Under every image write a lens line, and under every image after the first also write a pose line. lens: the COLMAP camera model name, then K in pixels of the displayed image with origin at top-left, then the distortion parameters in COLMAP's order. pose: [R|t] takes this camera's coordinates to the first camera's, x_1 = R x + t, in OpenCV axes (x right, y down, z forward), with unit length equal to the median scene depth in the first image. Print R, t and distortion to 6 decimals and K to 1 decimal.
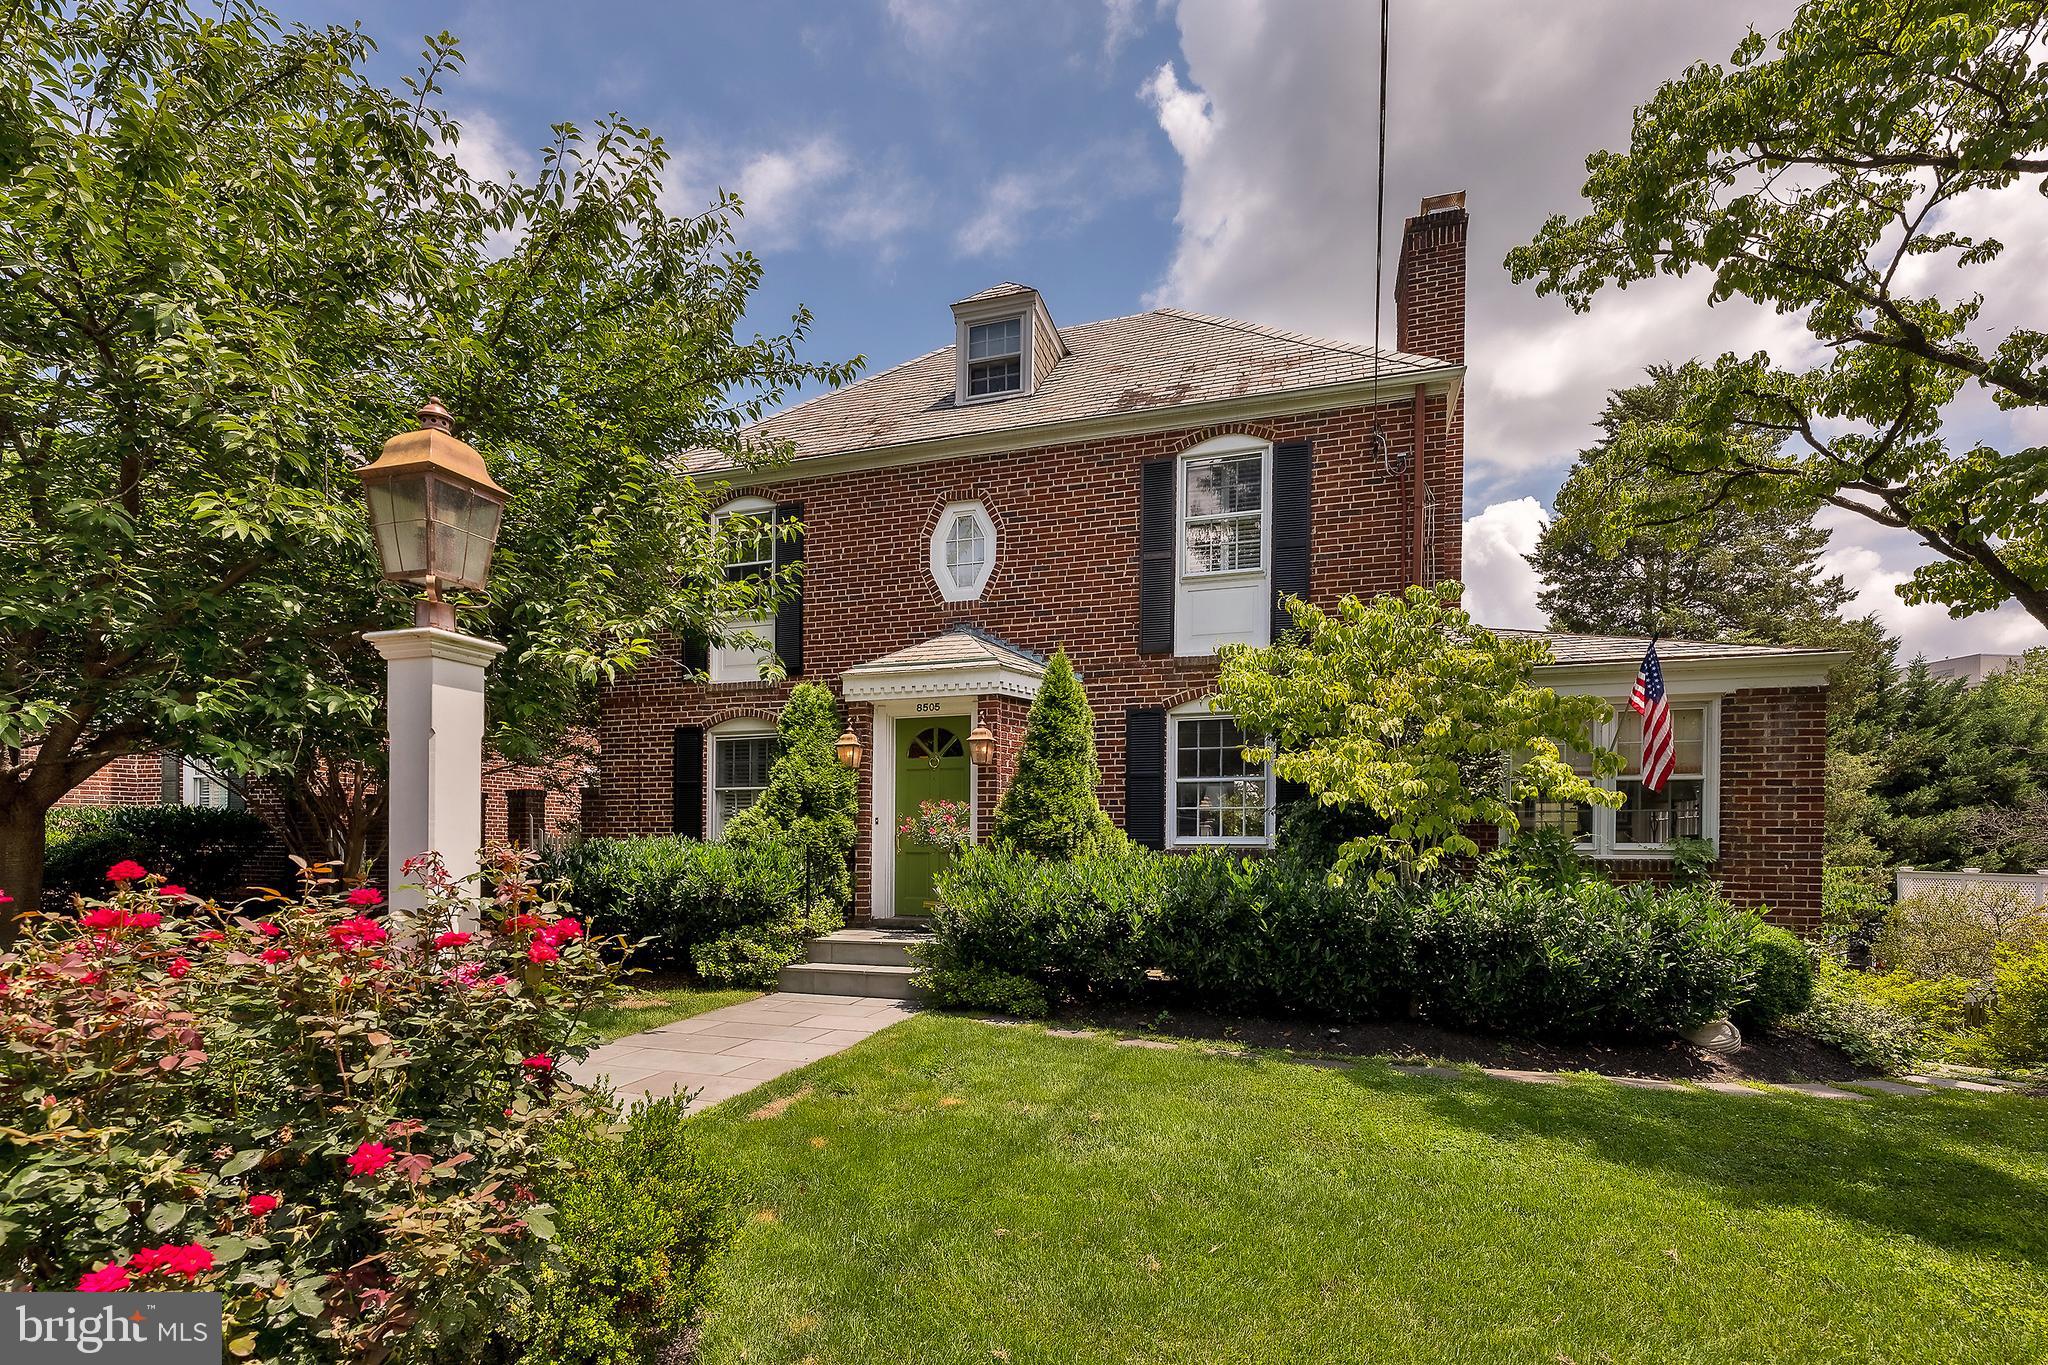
lens RADIAL K [[900.5, 0, 990.1], [0, 900.5, 848.0], [0, 0, 1]] dist [0.000373, -0.000119]
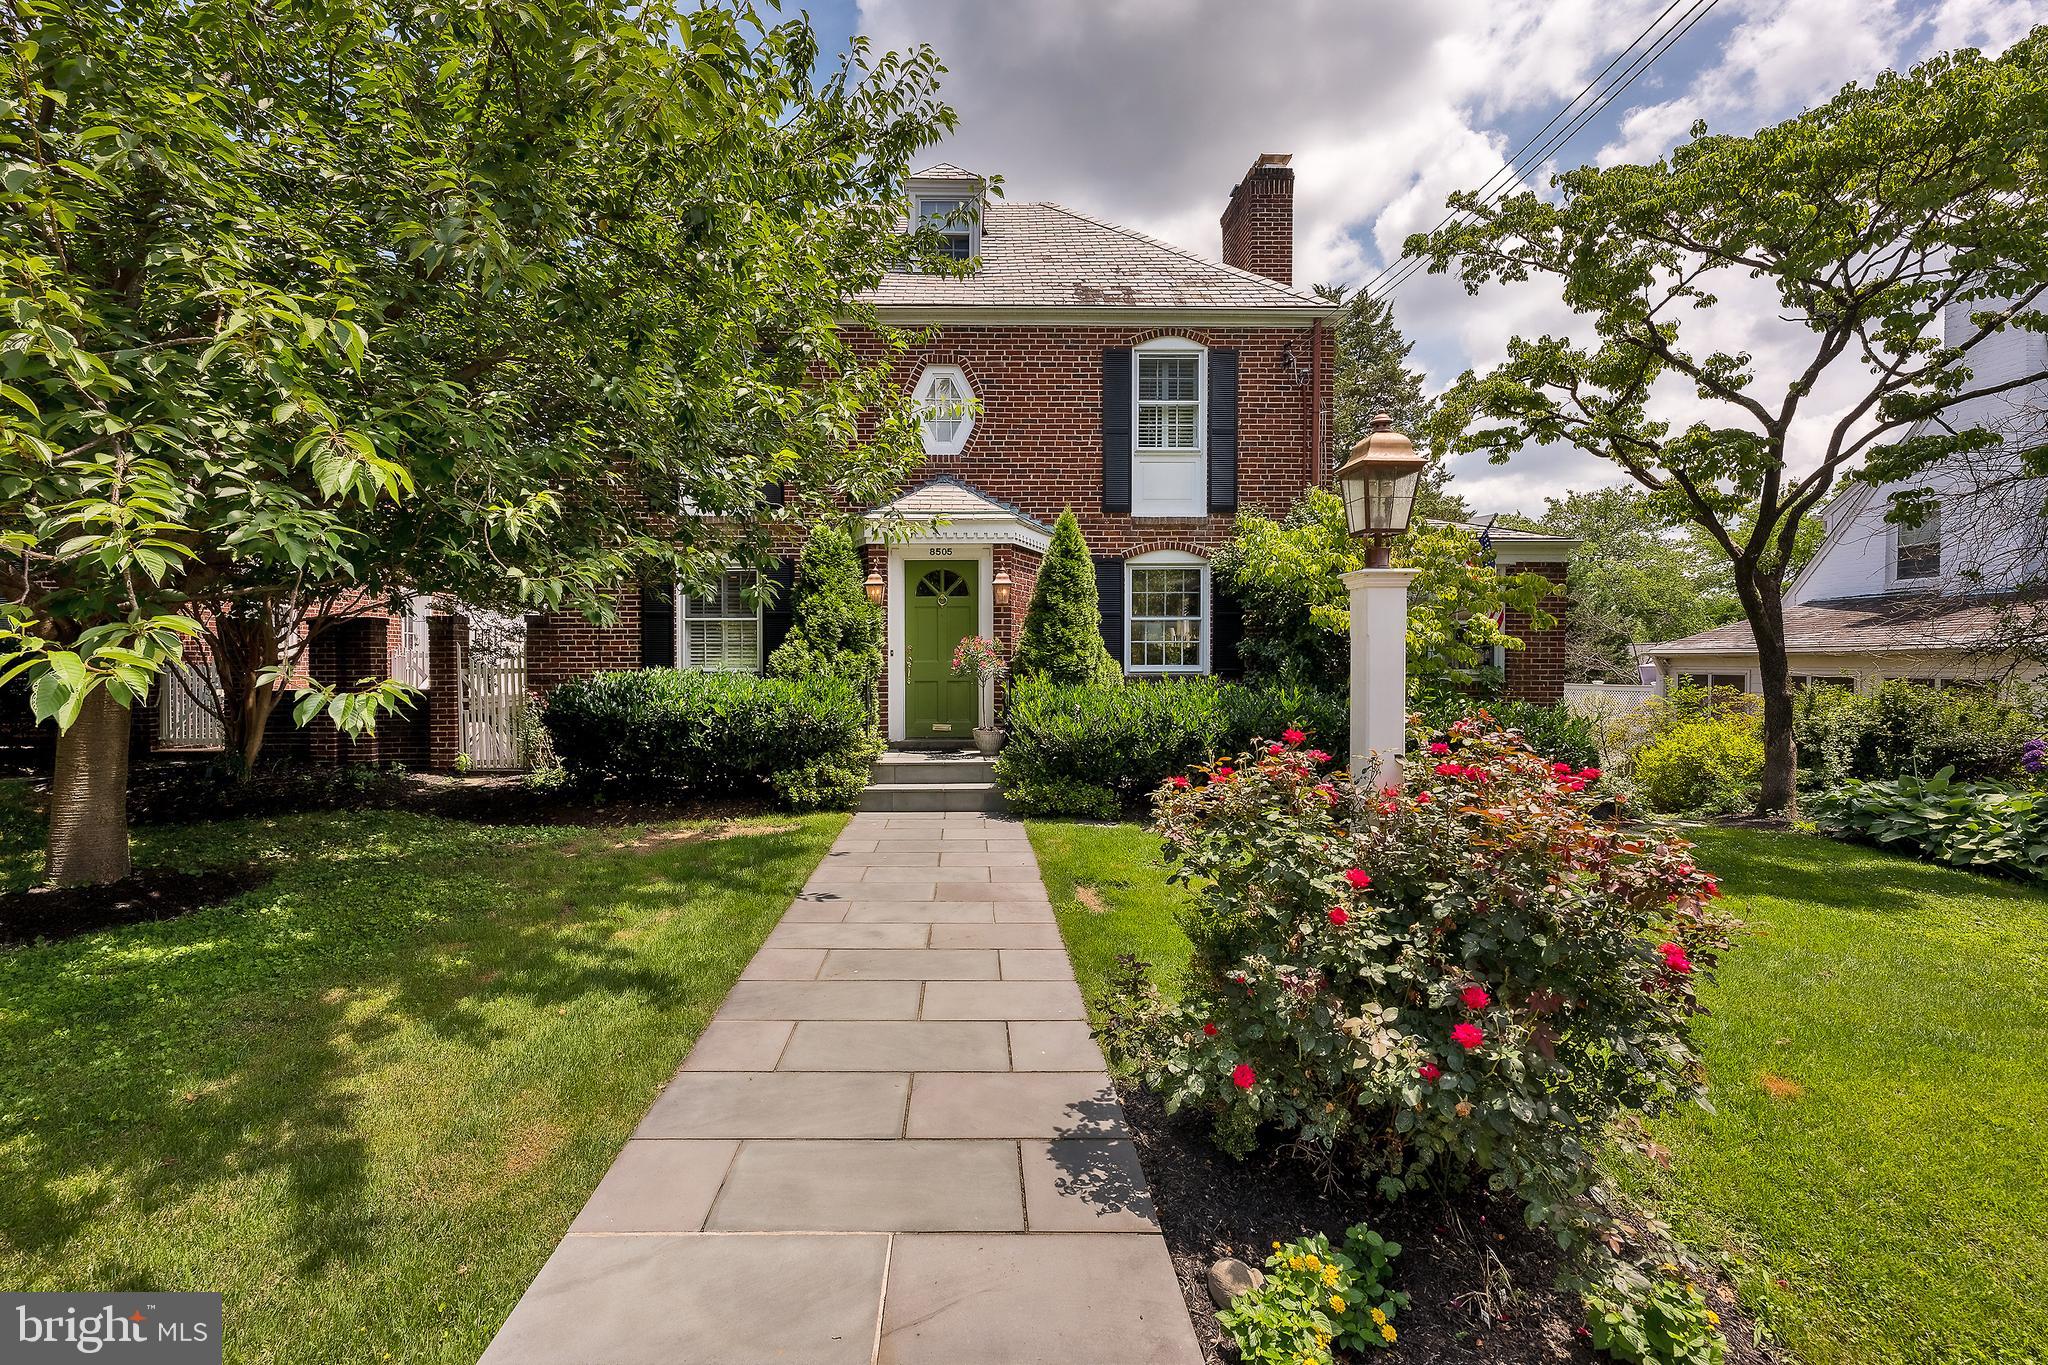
lens RADIAL K [[839.8, 0, 1026.3], [0, 839.8, 675.4], [0, 0, 1]] dist [0.001274, -0.000306]
pose [[0.951103, -0.008895, 0.308746, -0.297717], [0.005427, 0.999912, 0.012088, -0.014679], [-0.308827, -0.009821, 0.951068, -0.028689]]
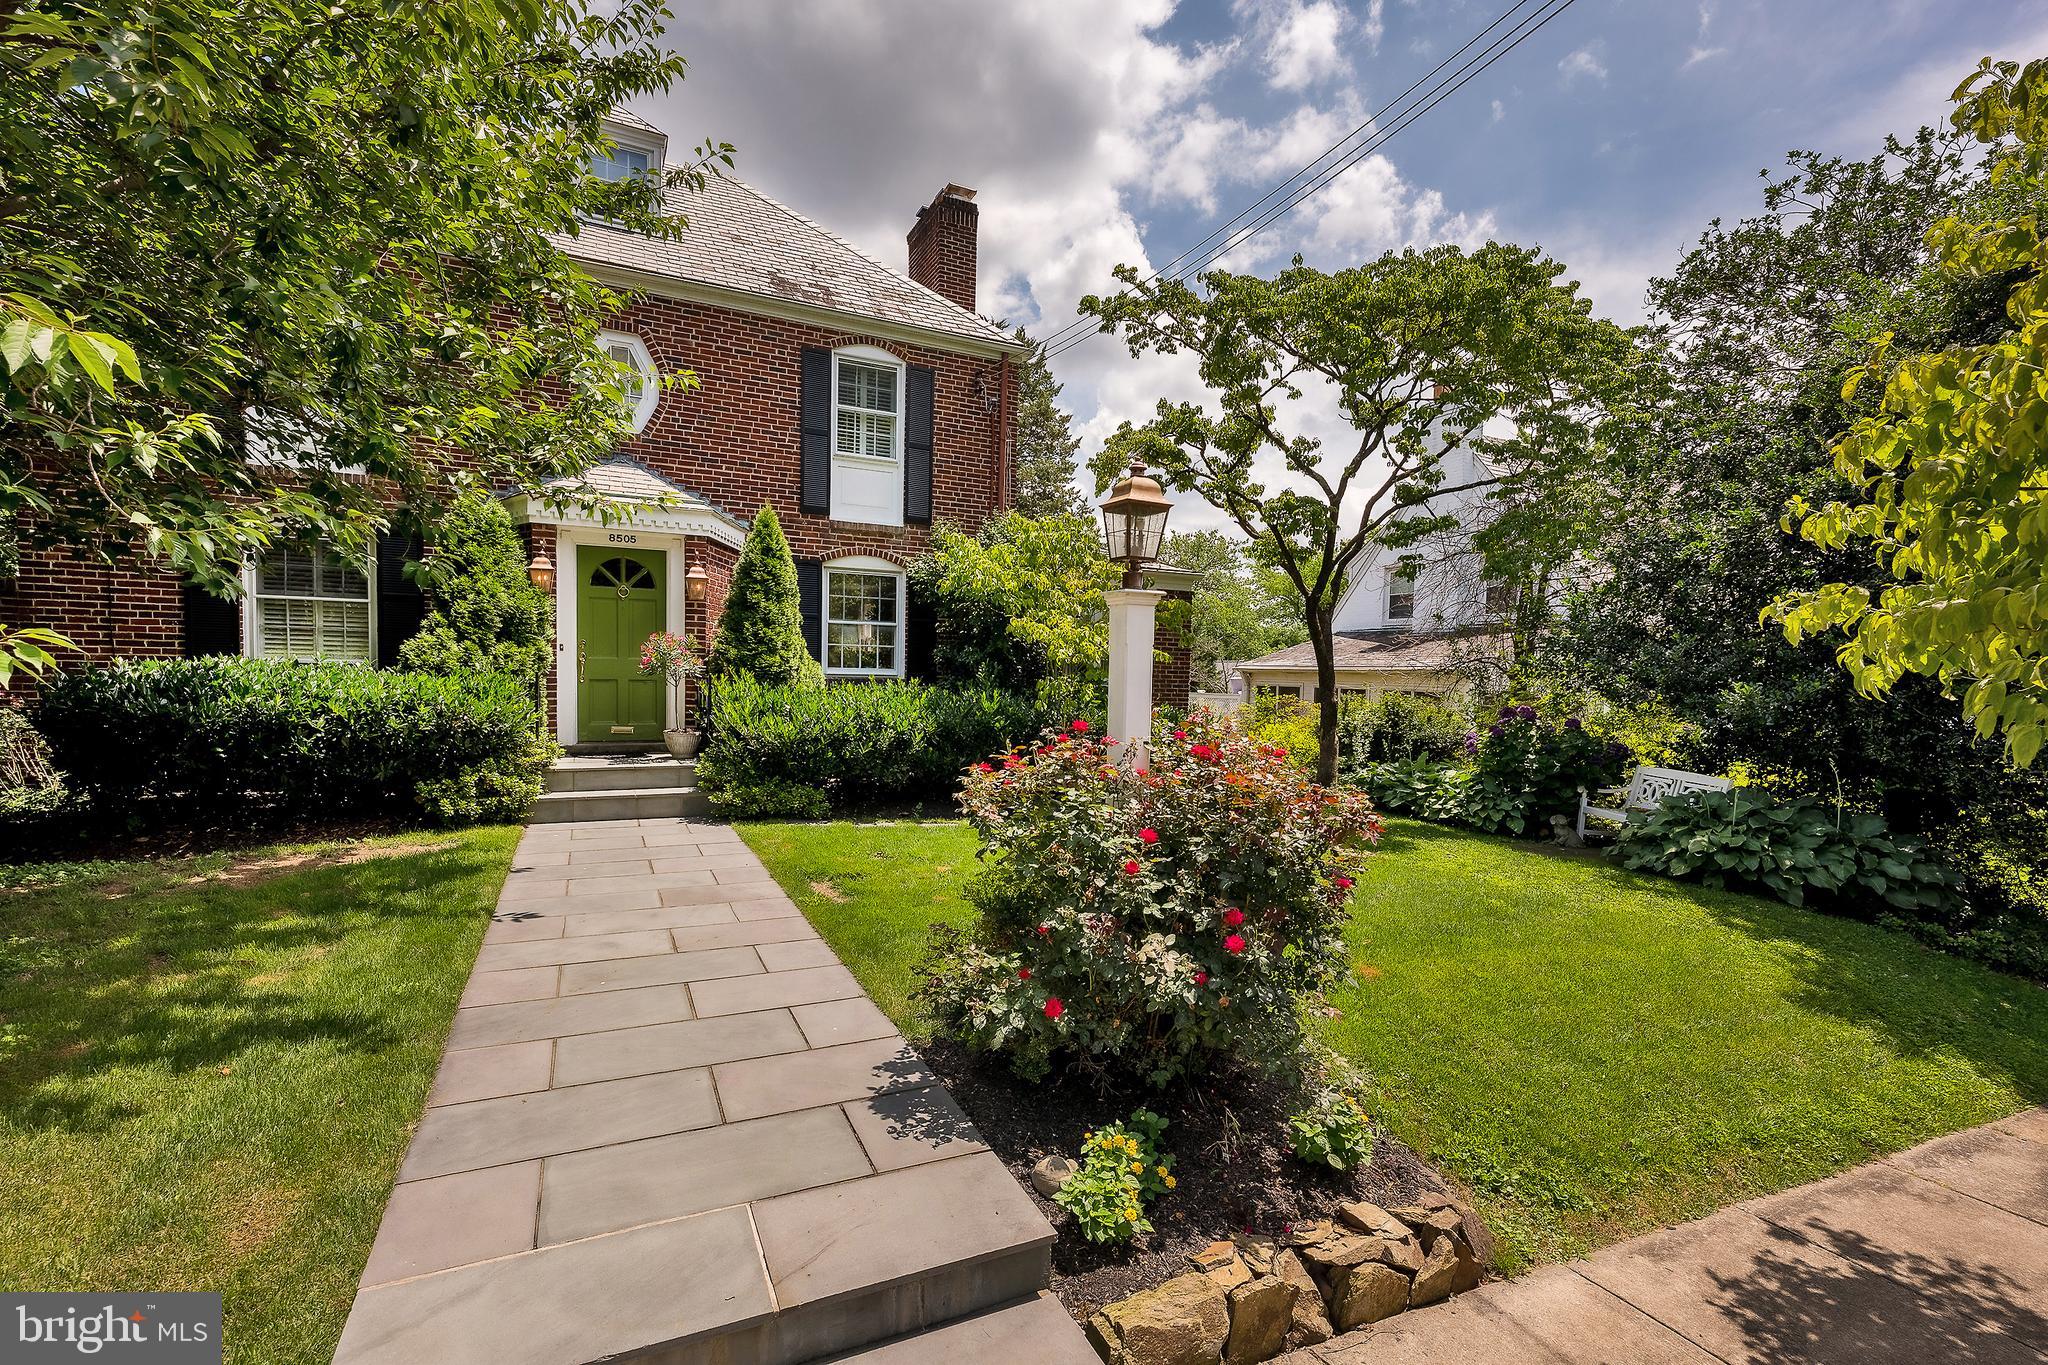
lens RADIAL K [[825.5, 0, 1032.6], [0, 825.5, 702.5], [0, 0, 1]] dist [0.001861, 0.000072]
pose [[0.750852, -0.010623, 0.660385, -0.349431], [-0.017731, 0.999186, 0.036233, -0.011844], [-0.660232, -0.038915, 0.750053, -0.024466]]
